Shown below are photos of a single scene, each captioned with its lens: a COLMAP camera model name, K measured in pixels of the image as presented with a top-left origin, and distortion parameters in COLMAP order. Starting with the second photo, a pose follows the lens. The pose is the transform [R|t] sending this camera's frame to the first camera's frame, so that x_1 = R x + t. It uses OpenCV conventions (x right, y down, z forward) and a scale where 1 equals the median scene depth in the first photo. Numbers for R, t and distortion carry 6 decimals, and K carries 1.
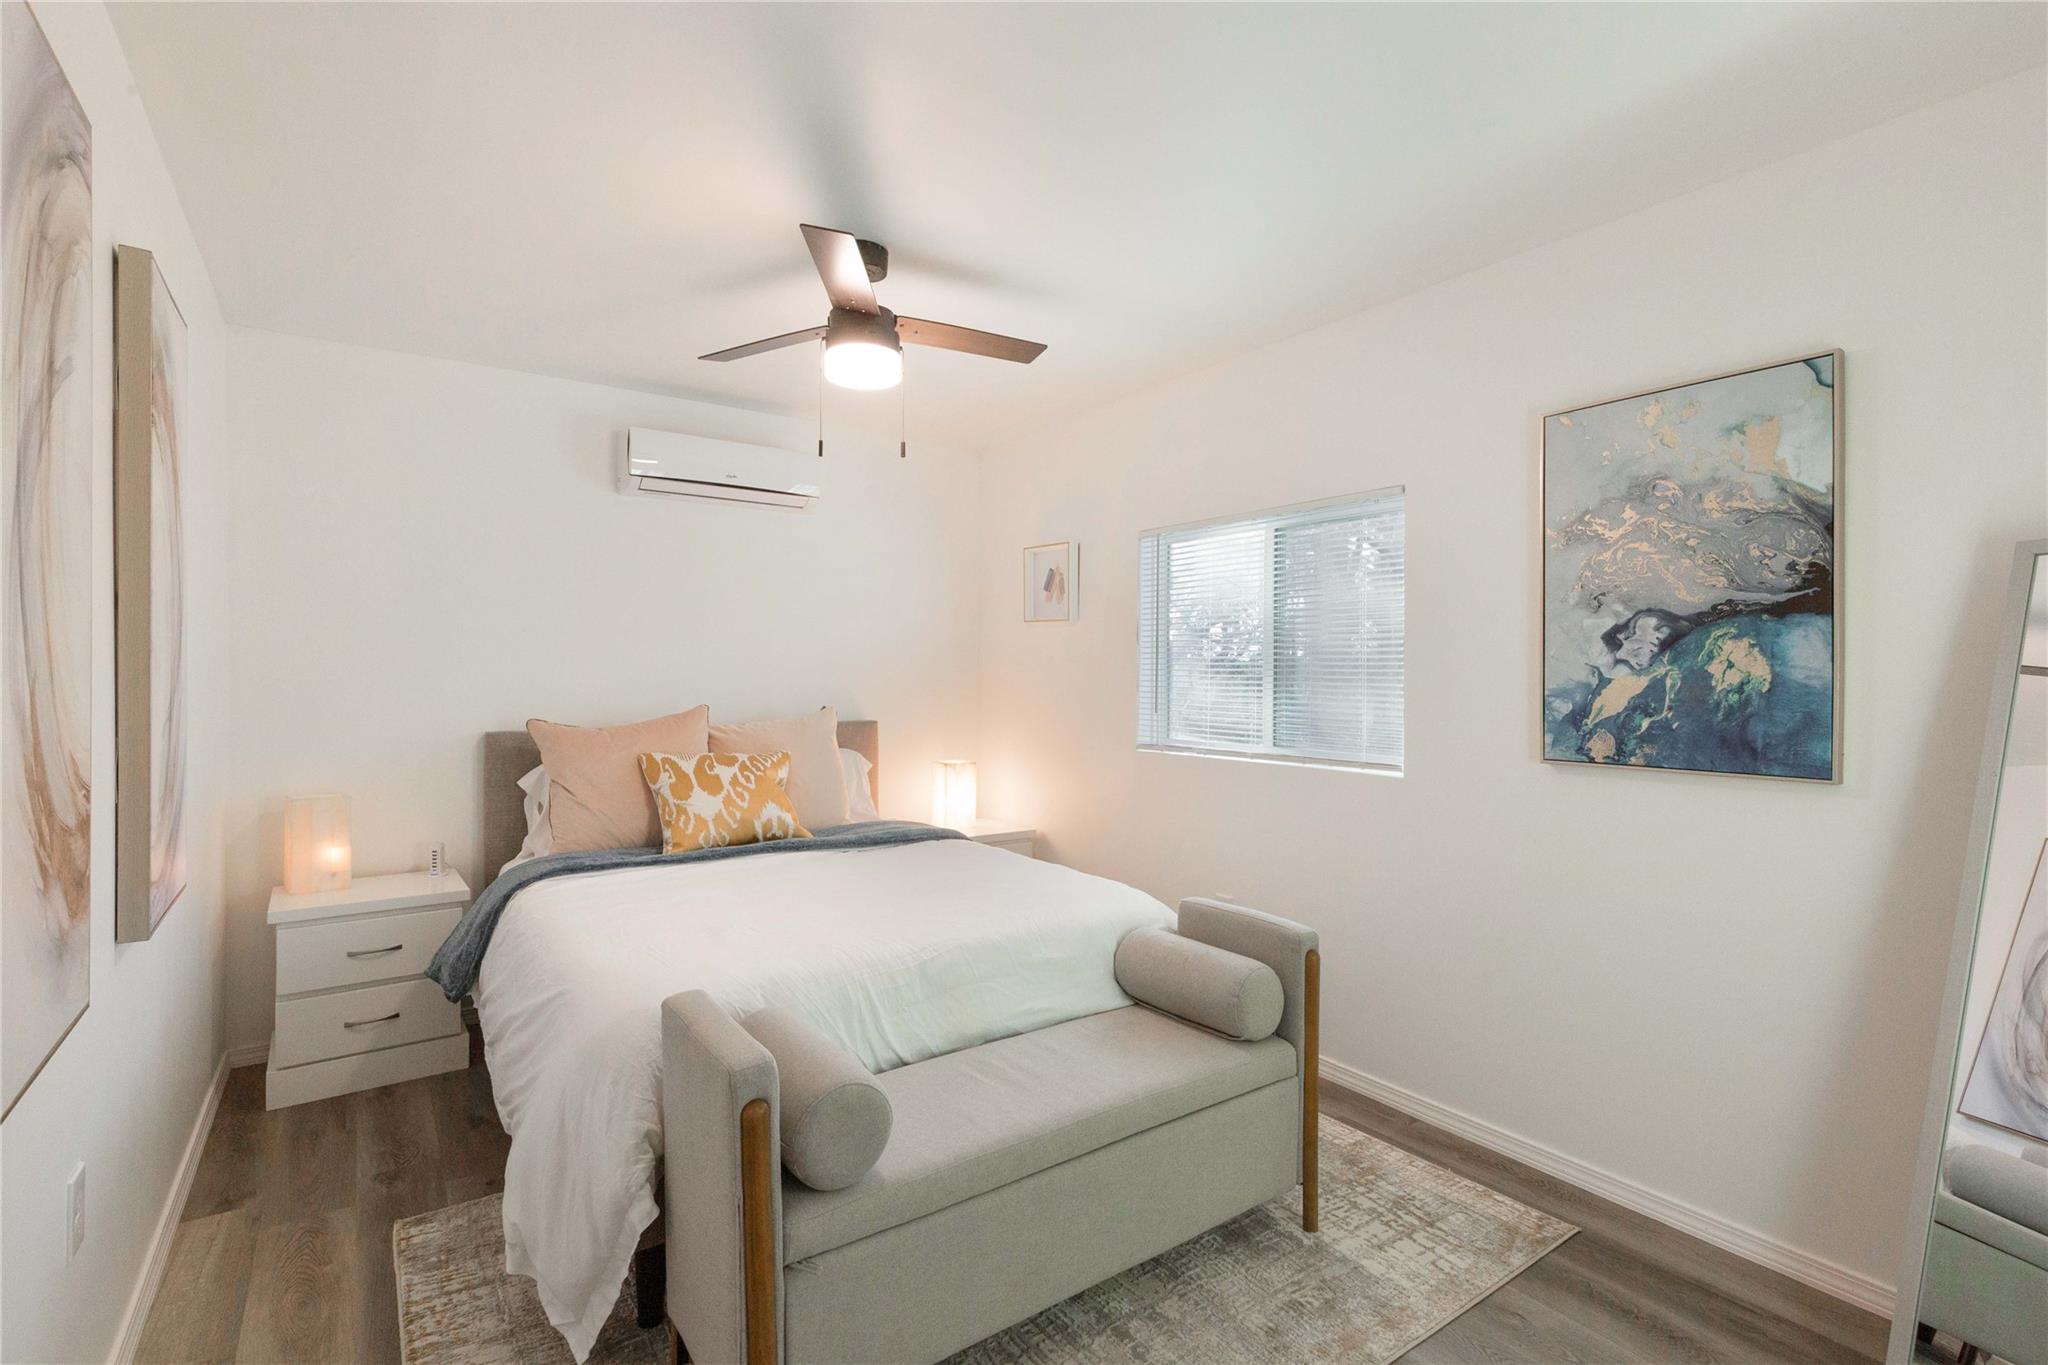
lens RADIAL K [[950.4, 0, 1025.4], [0, 950.4, 677.5], [0, 0, 1]] dist [0.016450, -0.000145]
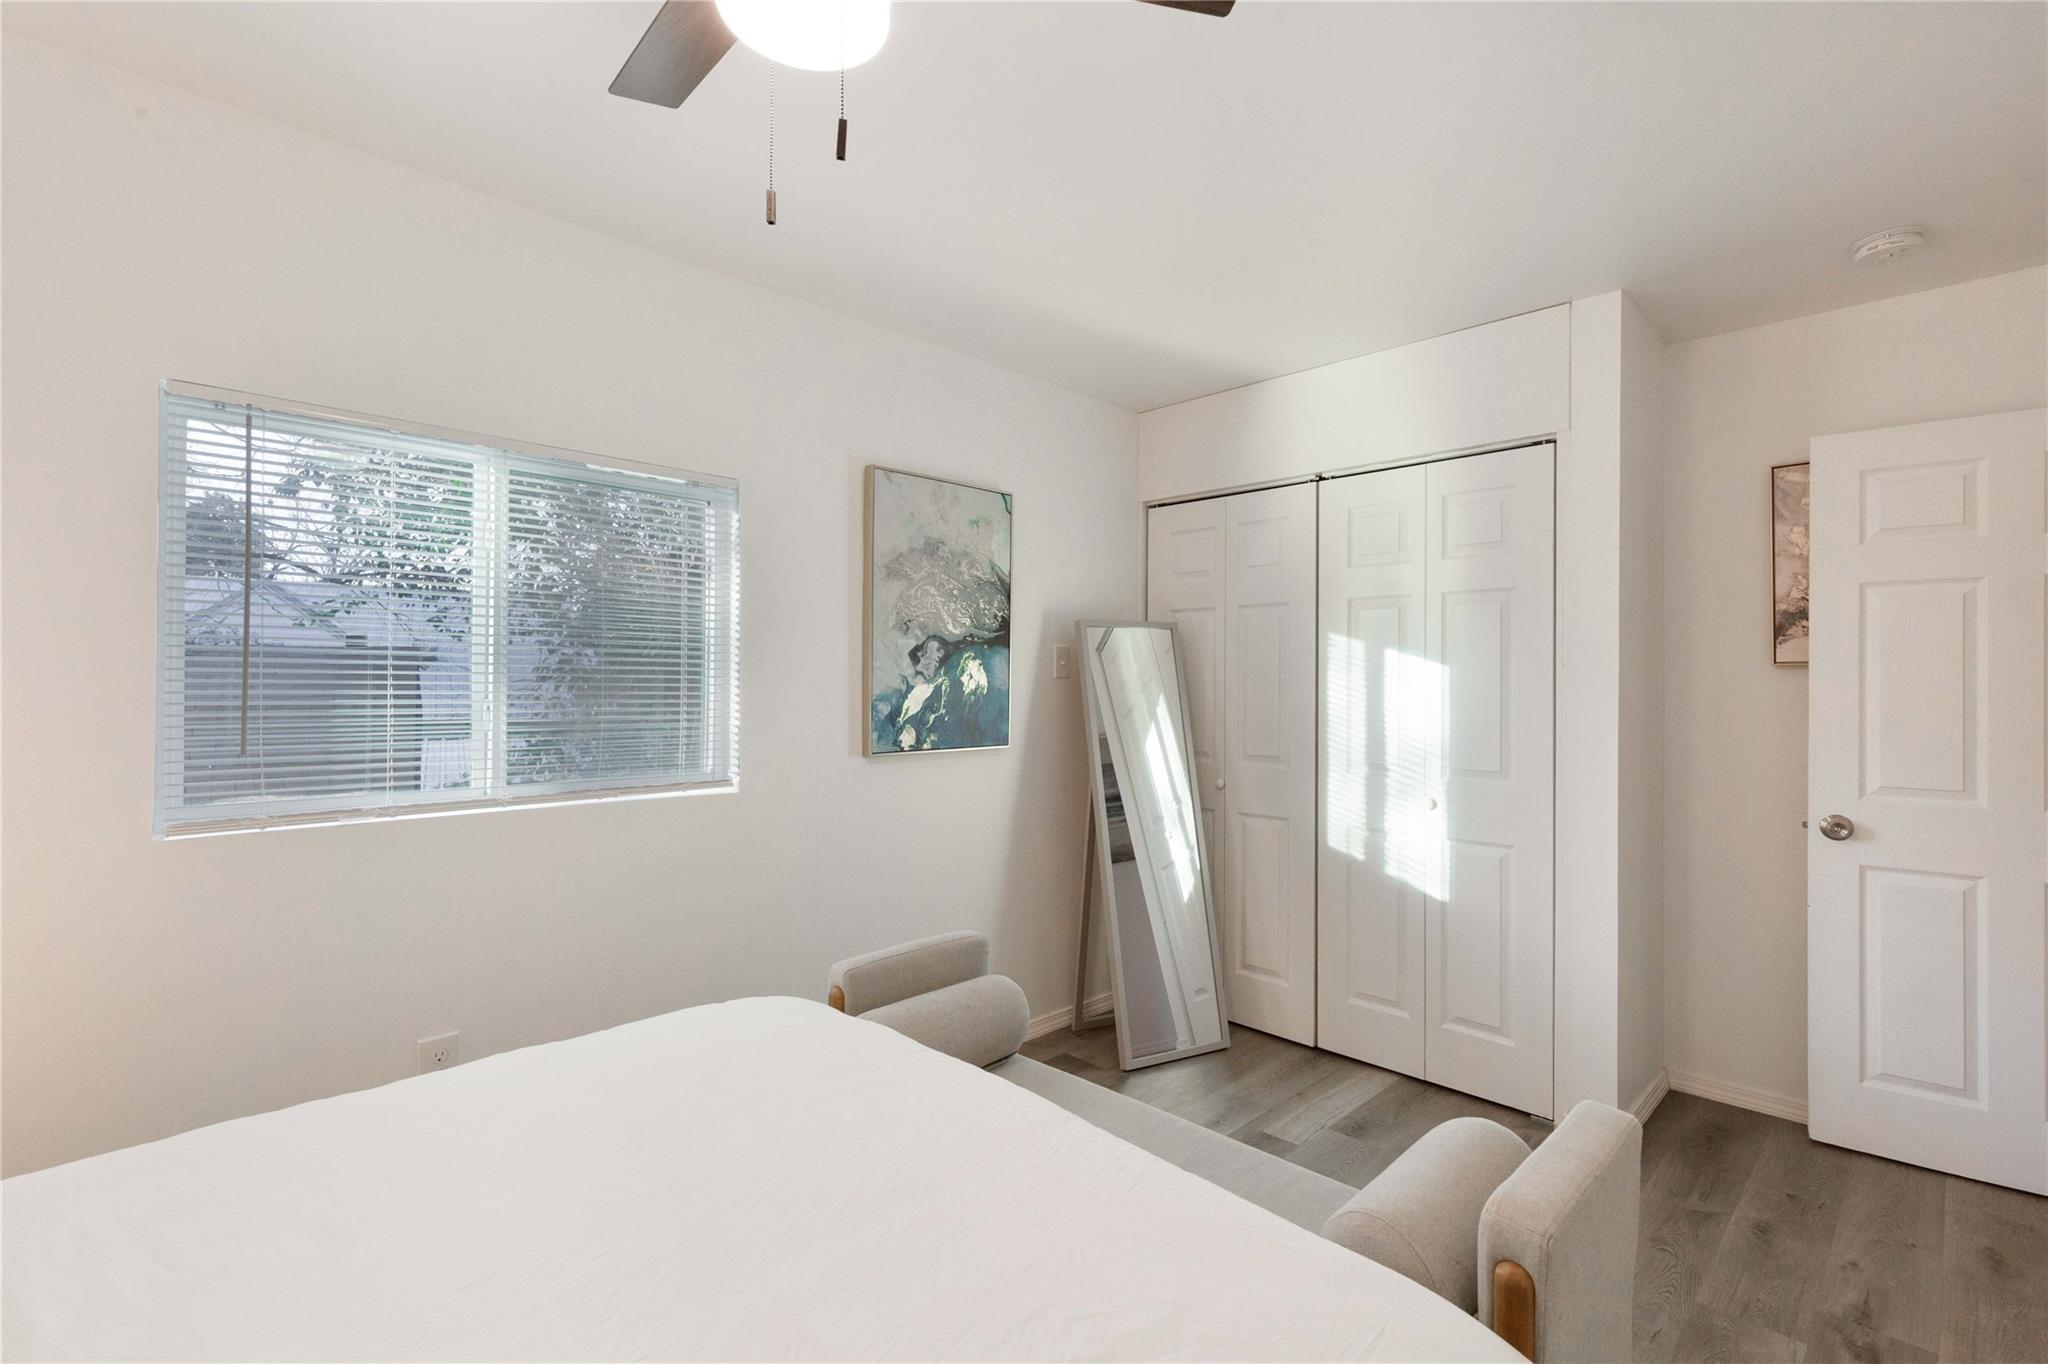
lens RADIAL K [[950.4, 0, 1025.0], [0, 950.4, 682.5], [0, 0, 1]] dist [0.016450, -0.000145]
pose [[-0.183698, -0.001291, 0.982982, -0.716027], [-0.001353, 0.999999, 0.001060, -0.005142], [-0.982982, -0.001135, -0.183699, 1.112789]]
